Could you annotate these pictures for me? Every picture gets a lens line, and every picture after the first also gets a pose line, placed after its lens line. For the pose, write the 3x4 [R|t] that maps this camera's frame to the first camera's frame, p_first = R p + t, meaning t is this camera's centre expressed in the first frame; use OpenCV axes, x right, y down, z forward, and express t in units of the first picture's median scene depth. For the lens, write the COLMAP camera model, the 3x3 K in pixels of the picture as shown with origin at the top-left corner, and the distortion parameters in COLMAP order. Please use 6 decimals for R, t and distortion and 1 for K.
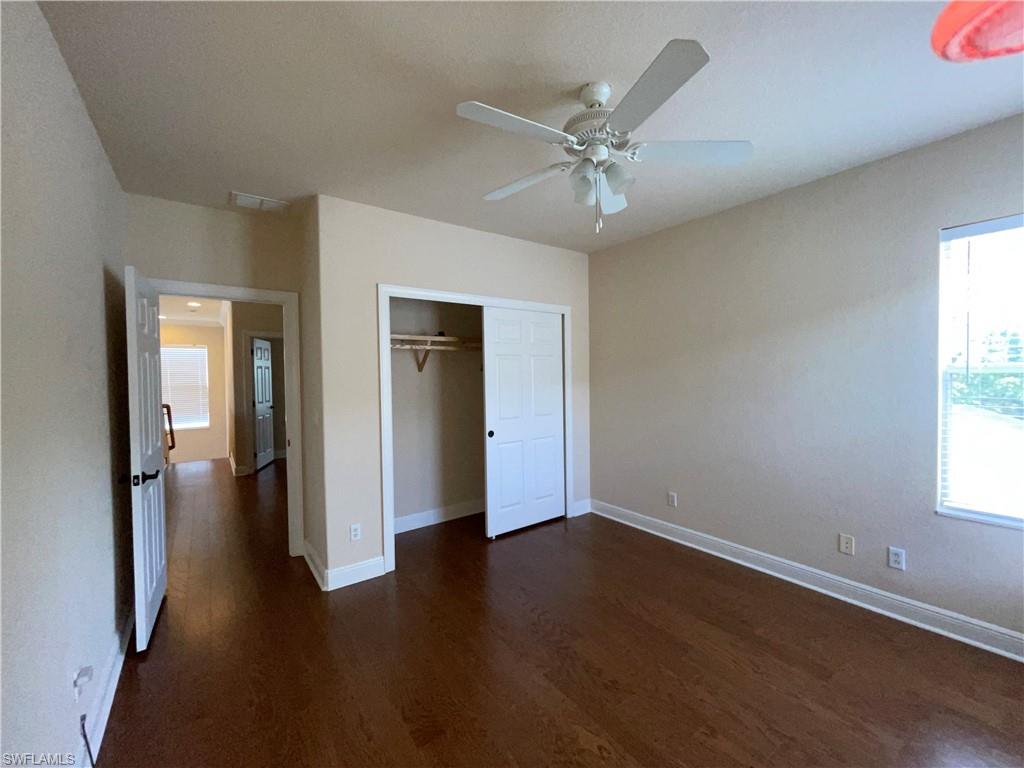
lens RADIAL K [[412.1, 0, 511.2], [0, 412.1, 383.5], [0, 0, 1]] dist [0.000160, -0.000780]
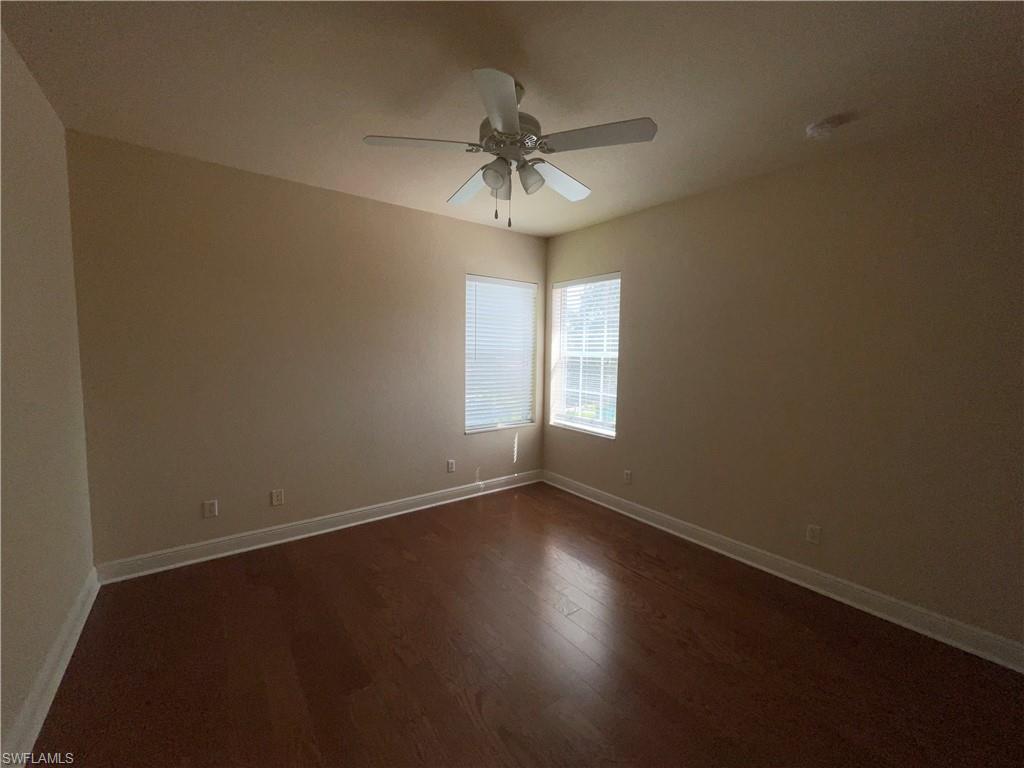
lens RADIAL K [[412.1, 0, 511.2], [0, 412.1, 383.5], [0, 0, 1]] dist [0.000160, -0.000780]
pose [[-0.014272, -0.082855, 0.996459, -0.386945], [0.001370, 0.996558, 0.082883, -0.025136], [-0.999897, 0.002548, -0.014109, 0.427535]]
